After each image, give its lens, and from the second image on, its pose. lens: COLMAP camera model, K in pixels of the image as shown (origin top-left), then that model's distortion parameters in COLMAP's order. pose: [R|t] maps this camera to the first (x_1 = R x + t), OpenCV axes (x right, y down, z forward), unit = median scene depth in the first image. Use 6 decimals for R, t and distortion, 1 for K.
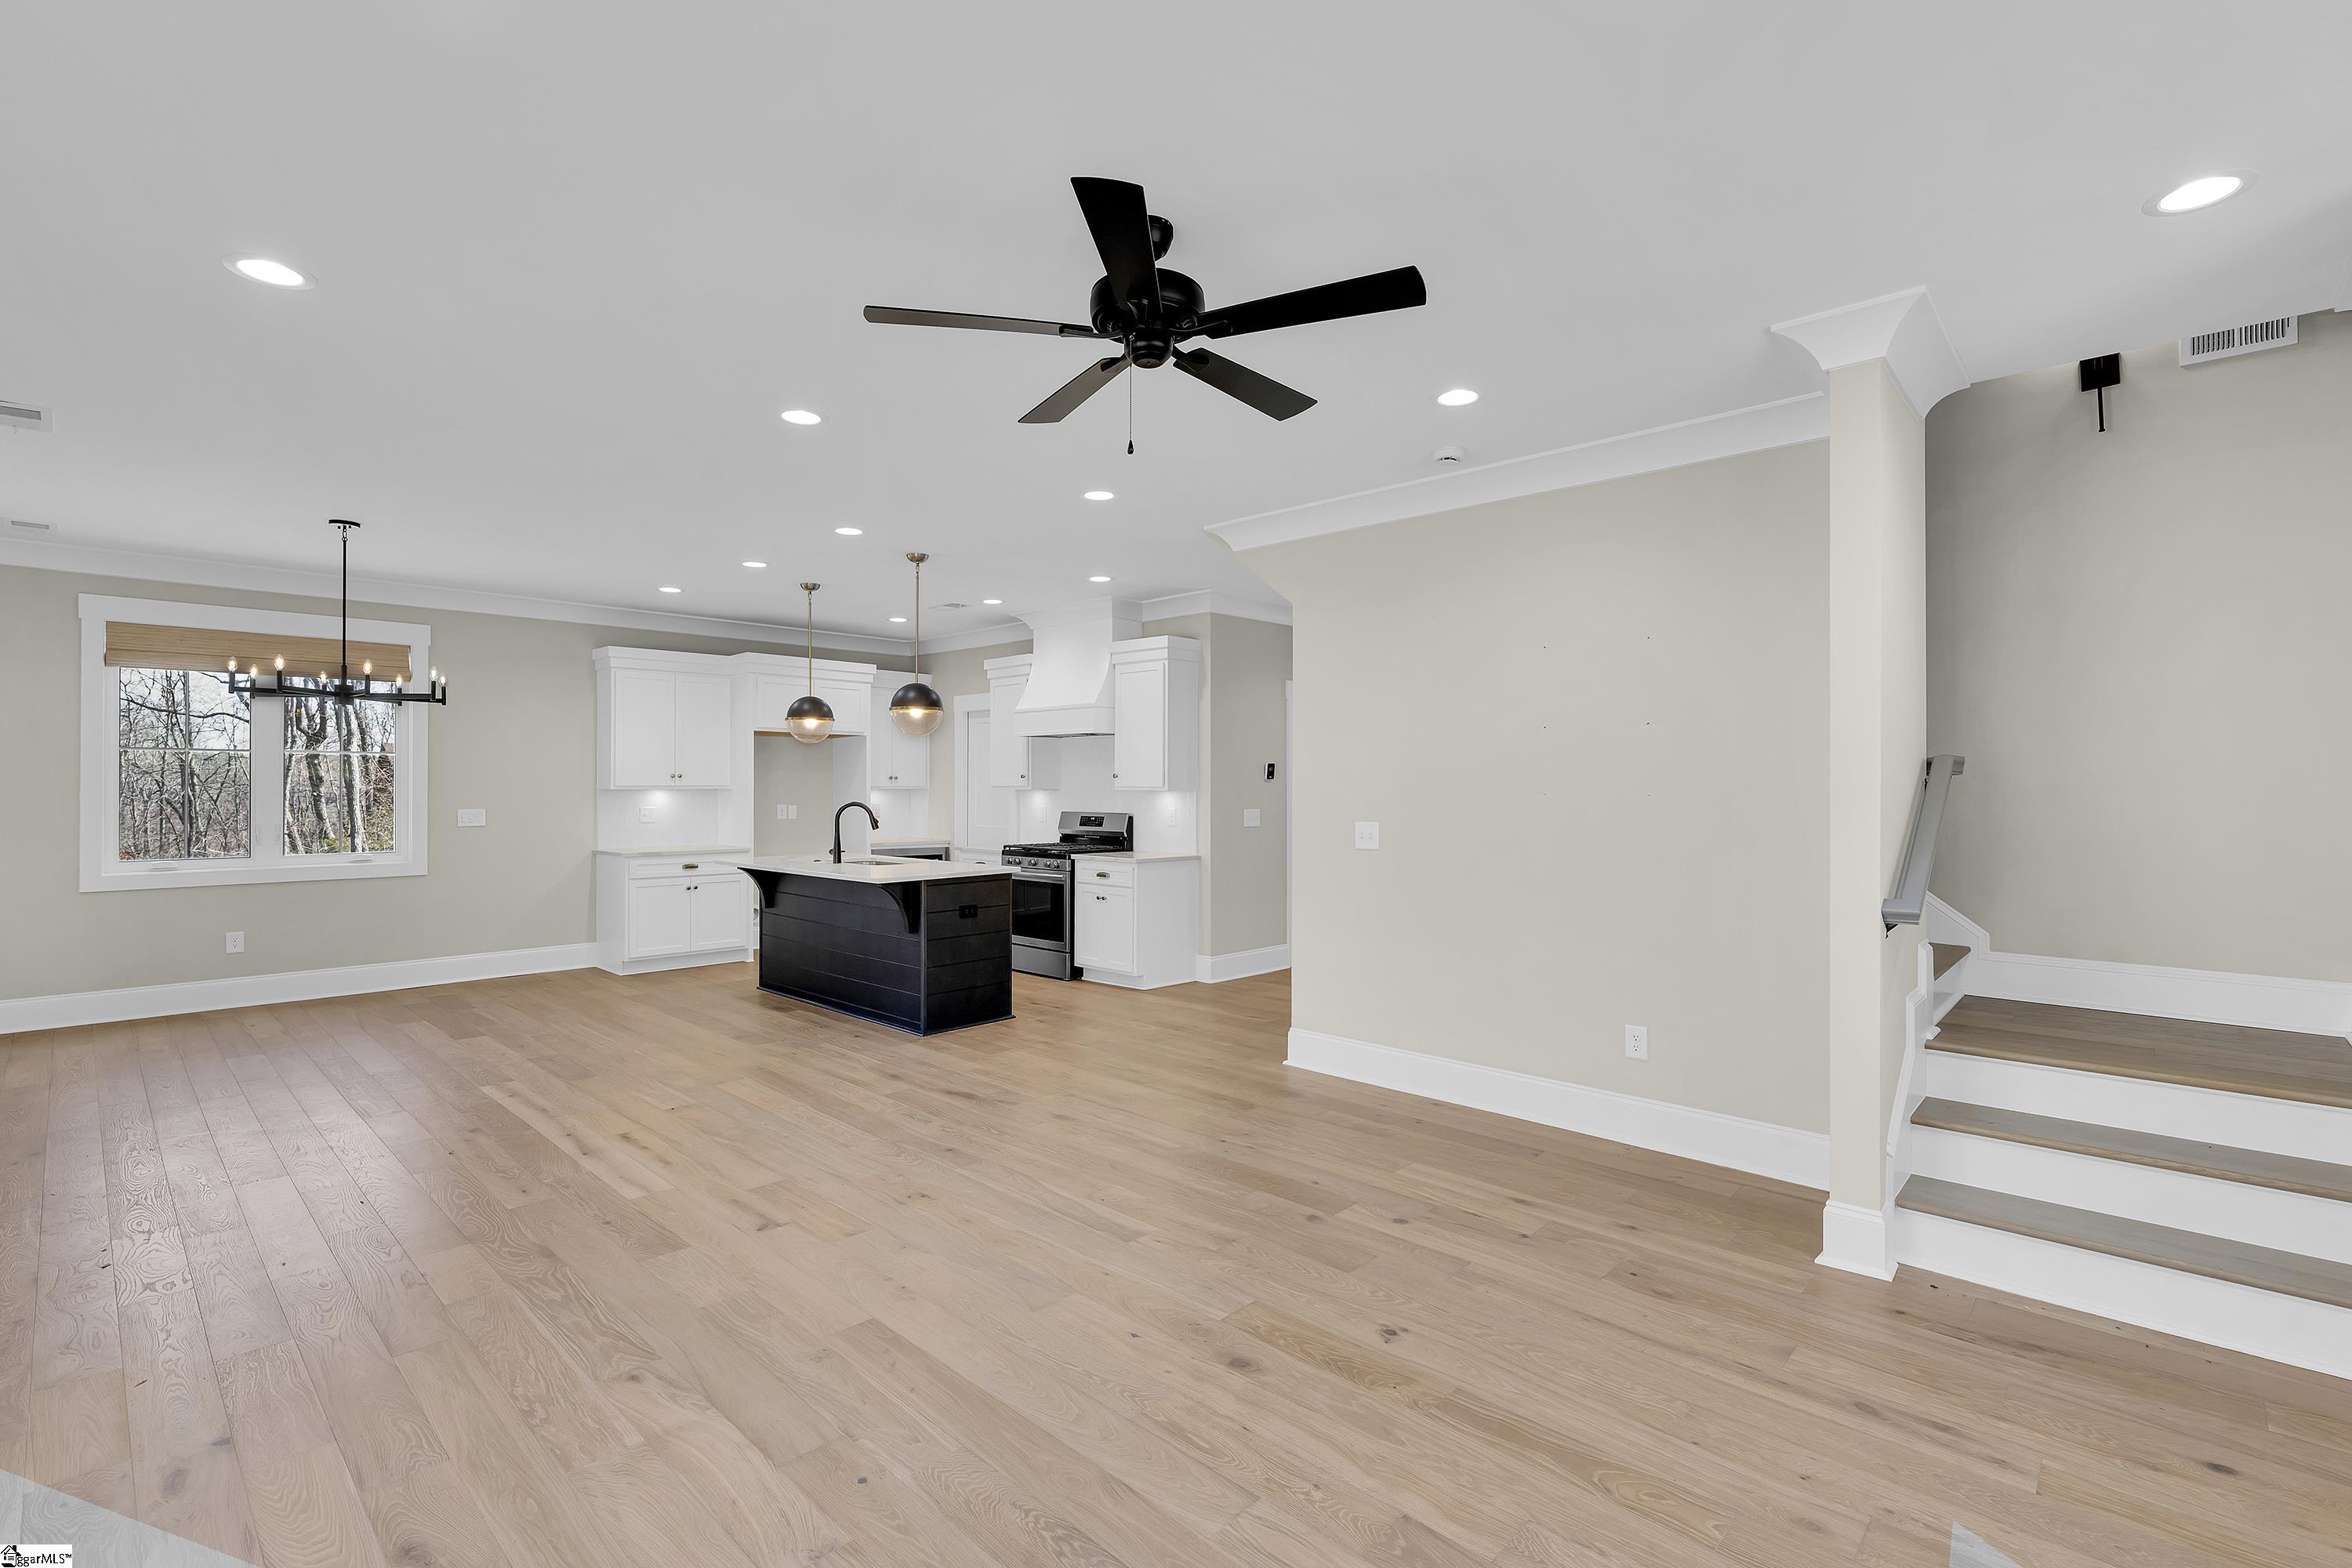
lens RADIAL K [[1059.2, 0, 1165.3], [0, 1059.2, 775.9], [0, 0, 1]] dist [-0.001381, -0.000016]
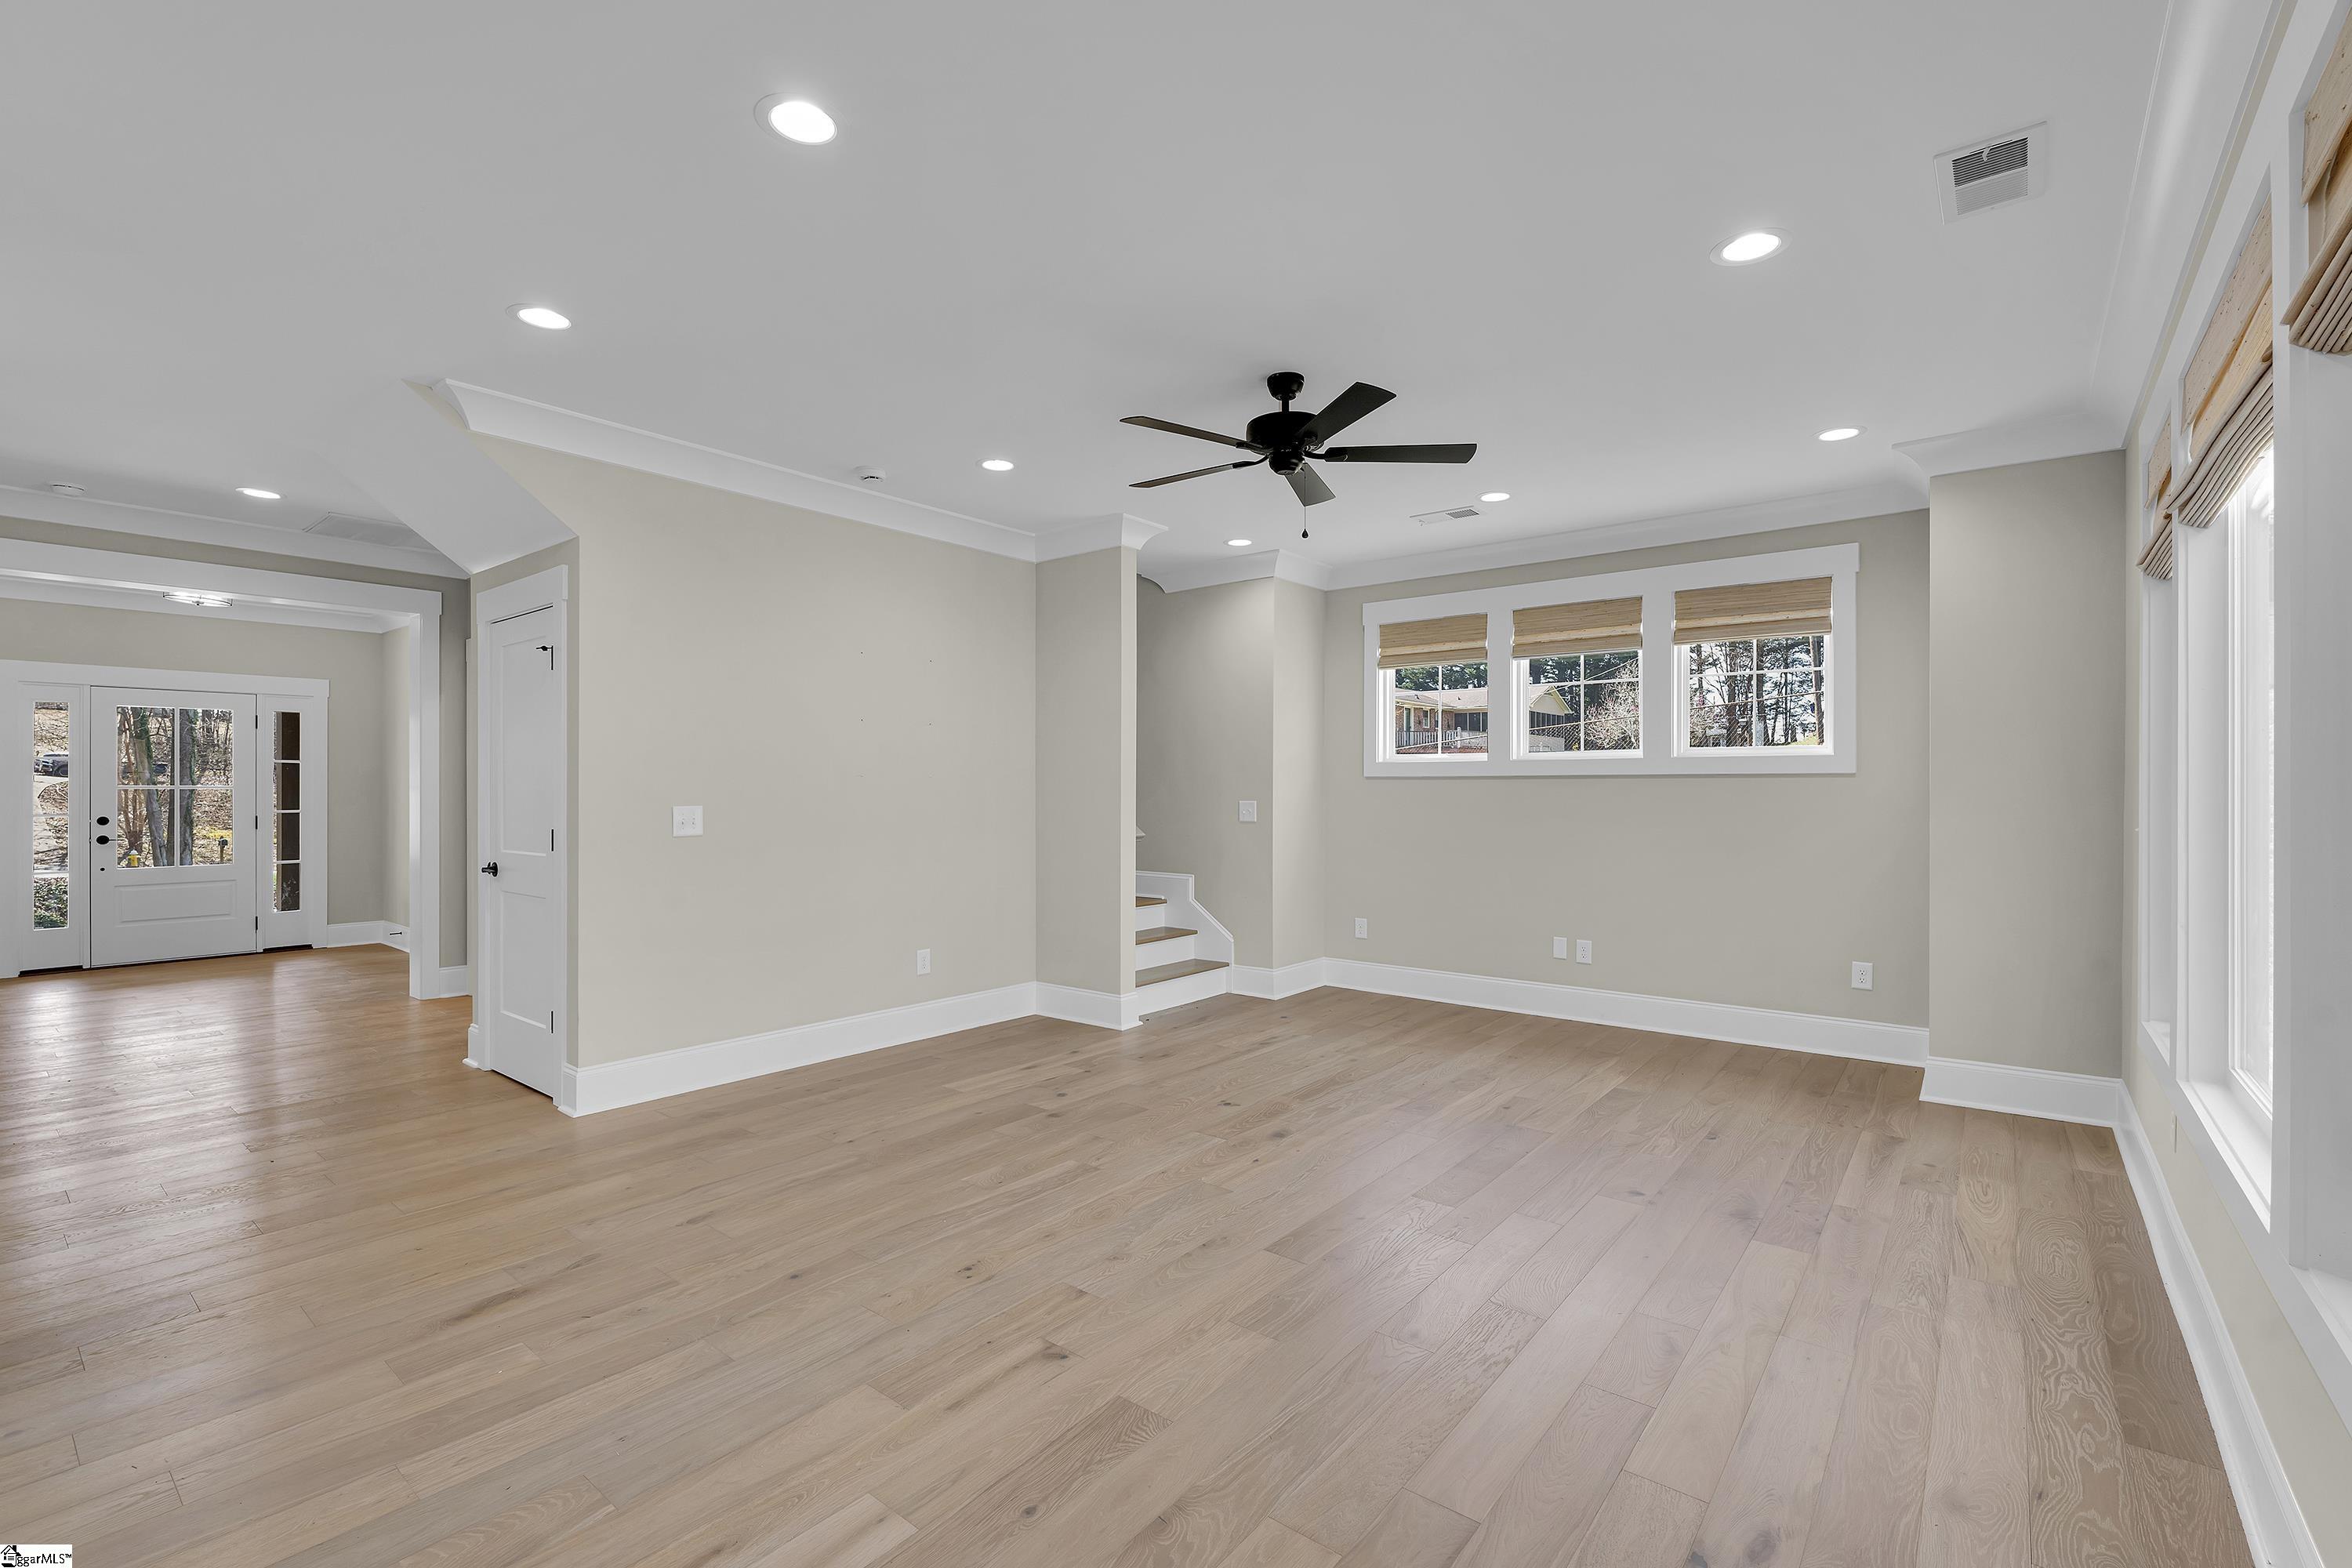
lens RADIAL K [[1032.4, 0, 1185.7], [0, 1032.4, 786.8], [0, 0, 1]] dist [-0.001758, -0.000711]
pose [[-0.095692, 0.001217, 0.995410, -1.072352], [-0.012984, 0.999913, -0.002470, 0.034522], [-0.995326, -0.013161, -0.095668, 0.963708]]
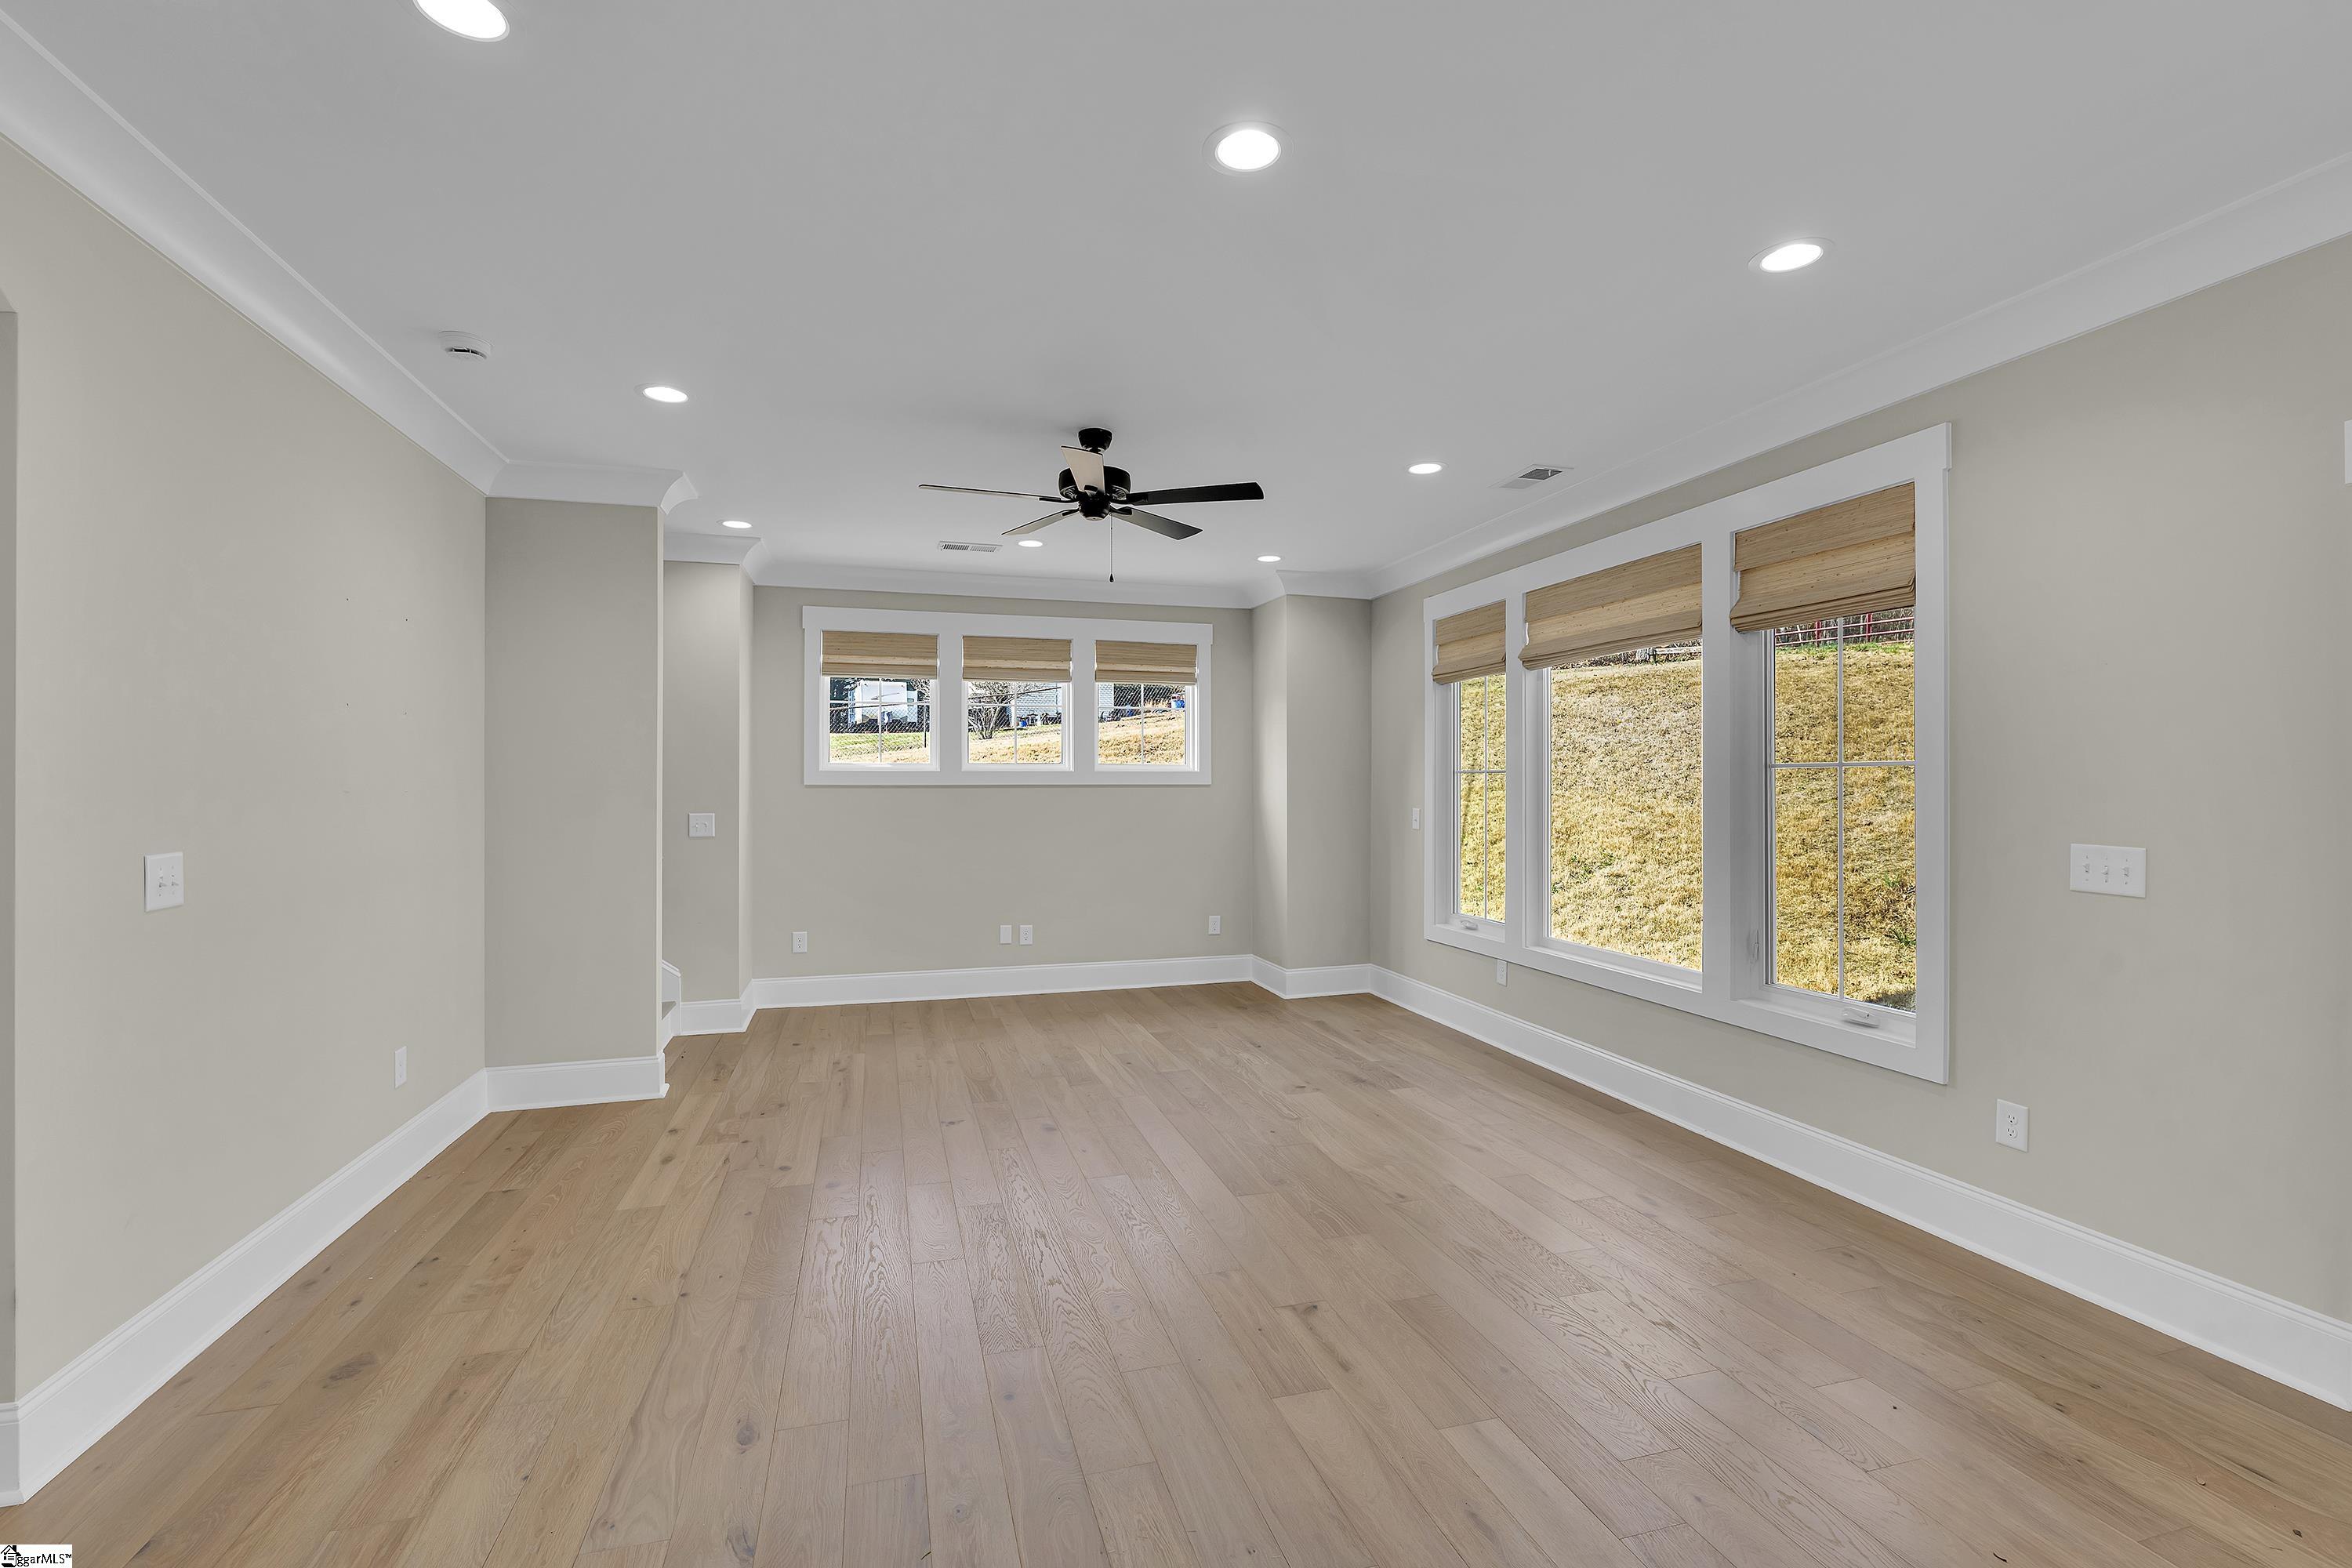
lens RADIAL K [[1018.7, 0, 1176.0], [0, 1018.7, 784.0], [0, 0, 1]] dist [-0.002356, -0.000444]
pose [[-0.867815, -0.000352, 0.496887, -0.673029], [-0.005980, 0.999935, -0.009735, 0.018262], [-0.496852, -0.011420, -0.867760, 1.719065]]
